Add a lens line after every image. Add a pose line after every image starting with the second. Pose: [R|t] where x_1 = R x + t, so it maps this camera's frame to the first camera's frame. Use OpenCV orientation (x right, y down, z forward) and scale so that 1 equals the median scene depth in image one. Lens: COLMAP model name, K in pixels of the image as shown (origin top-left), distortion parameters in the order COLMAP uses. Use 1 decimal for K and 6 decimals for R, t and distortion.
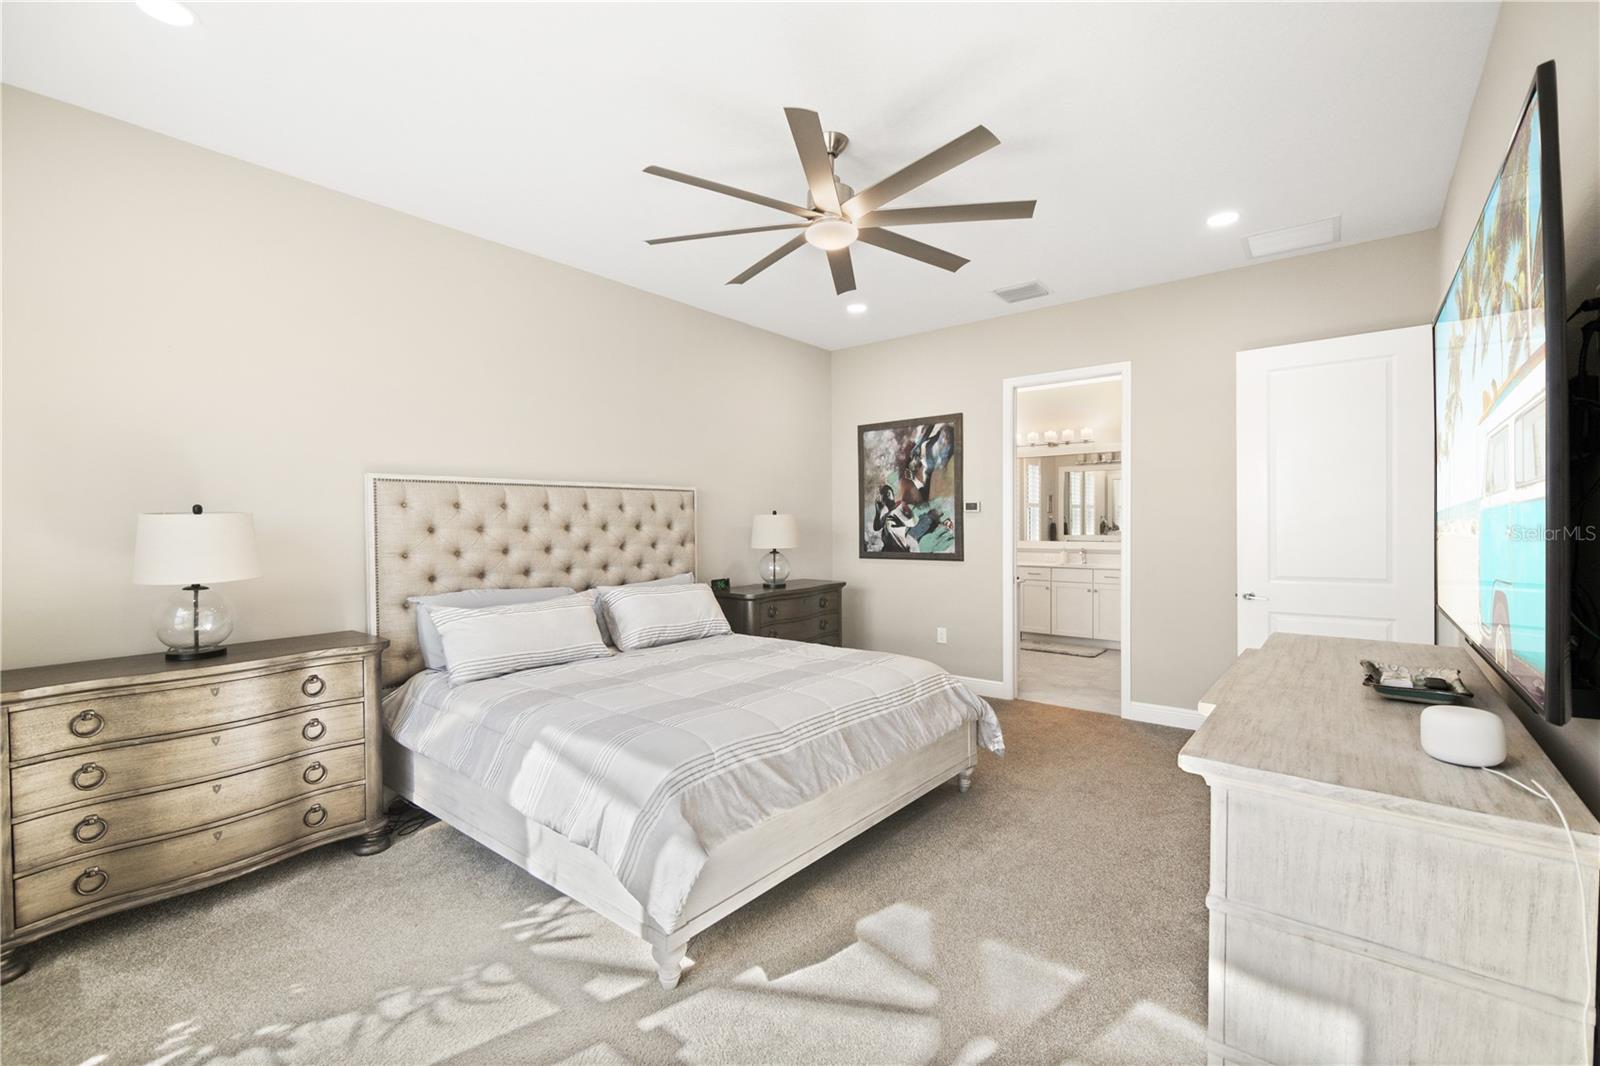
lens RADIAL K [[690.9, 0, 801.8], [0, 690.9, 539.7], [0, 0, 1]] dist [-0.000394, -0.000689]
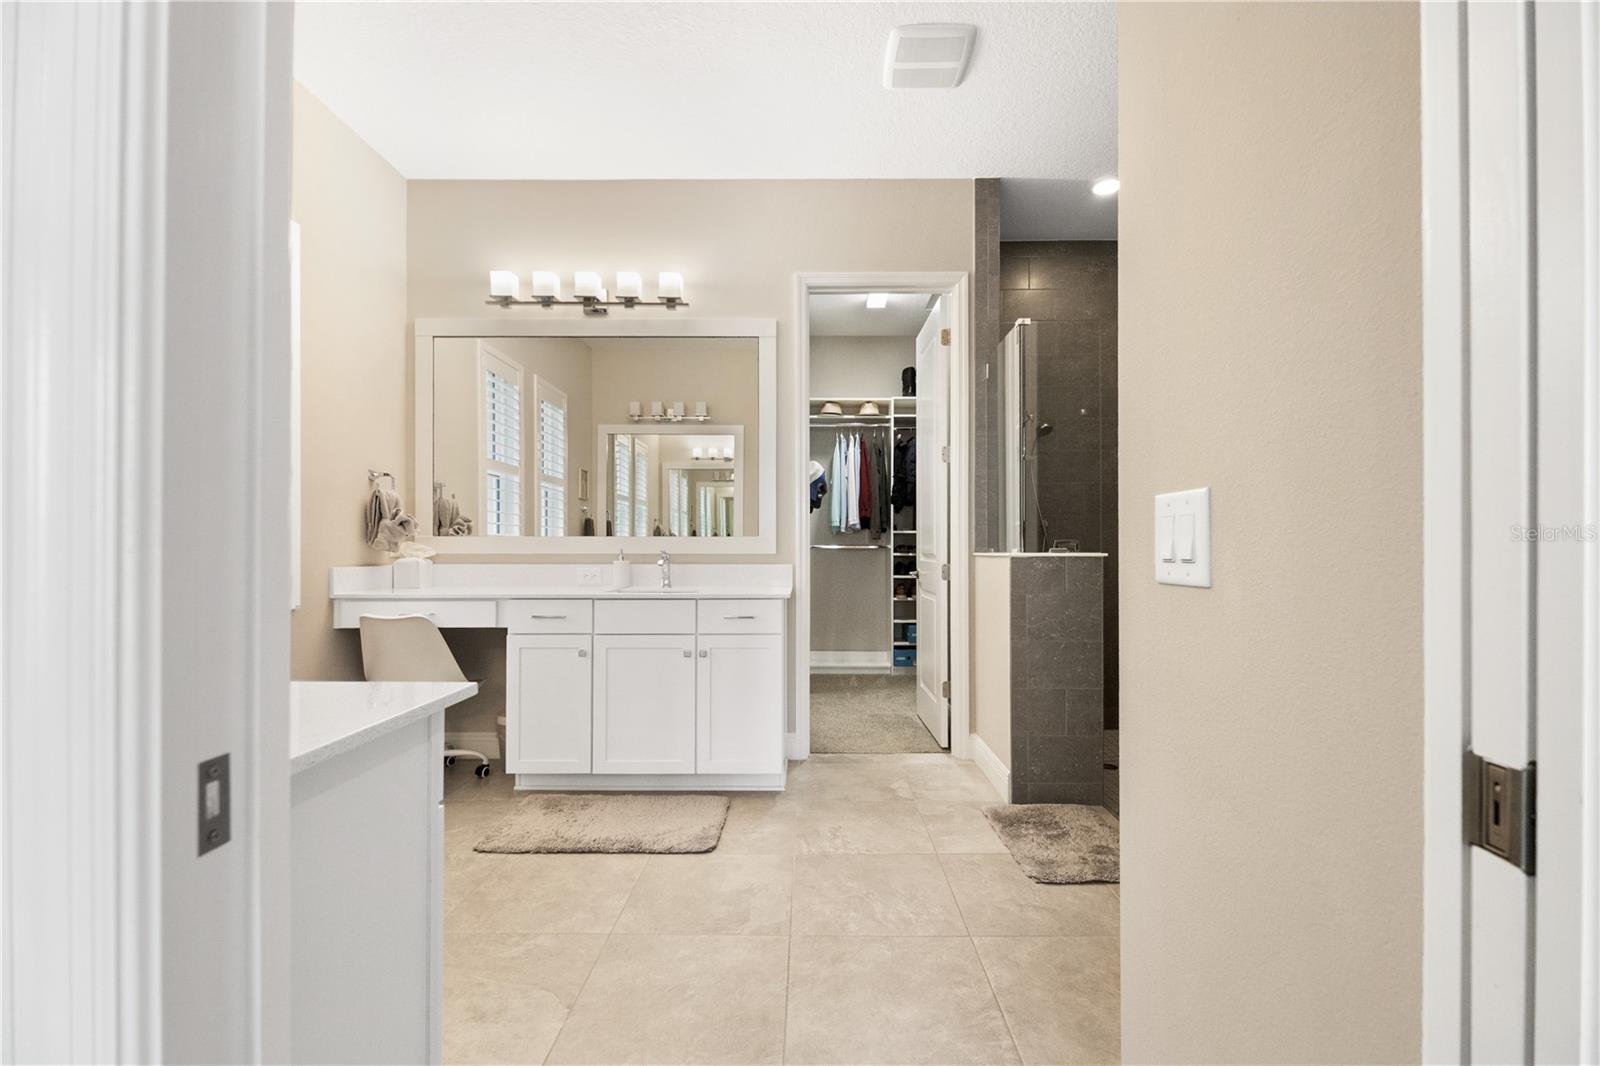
lens RADIAL K [[690.9, 0, 811.7], [0, 690.9, 542.7], [0, 0, 1]] dist [-0.000394, -0.000689]
pose [[0.783099, 0.010863, 0.621802, 0.296327], [0.010077, 0.999495, -0.030152, 0.030054], [-0.621816, 0.029878, 0.782594, 0.848951]]
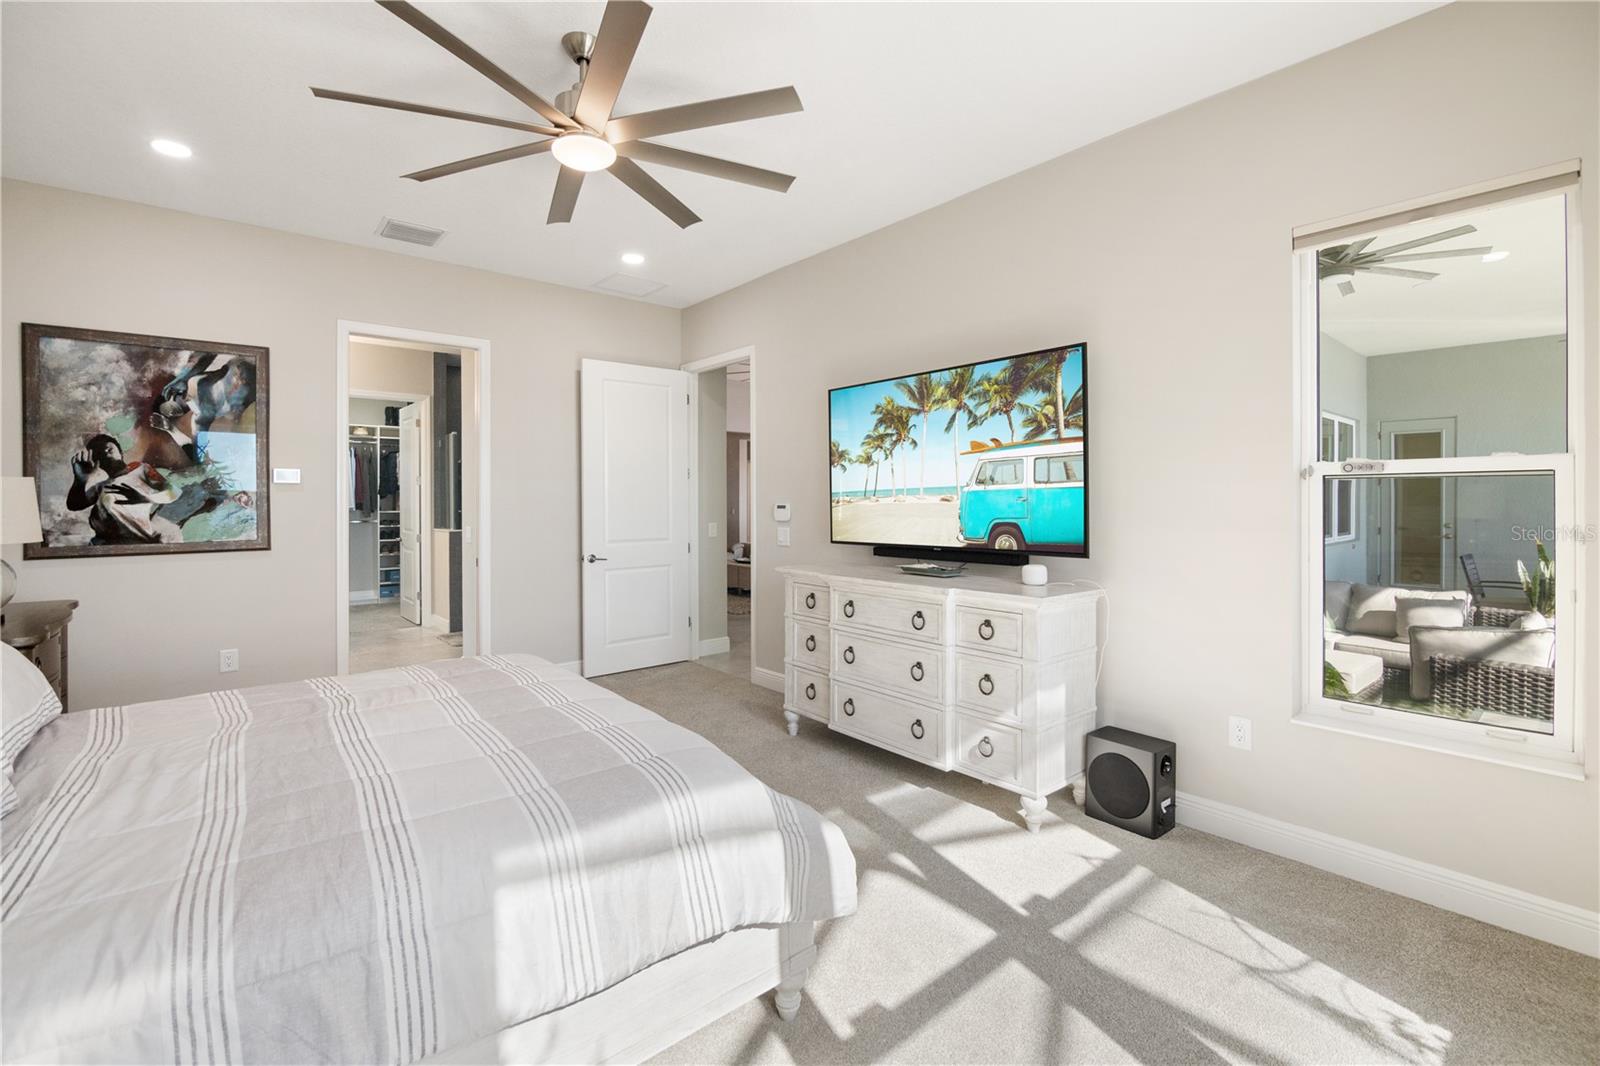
lens RADIAL K [[690.9, 0, 835.7], [0, 690.9, 504.9], [0, 0, 1]] dist [-0.000394, -0.000689]
pose [[0.163202, -0.001415, 0.986592, -0.372421], [0.026693, 0.999639, -0.002982, 0.001188], [-0.986232, 0.026822, 0.163181, 0.277889]]
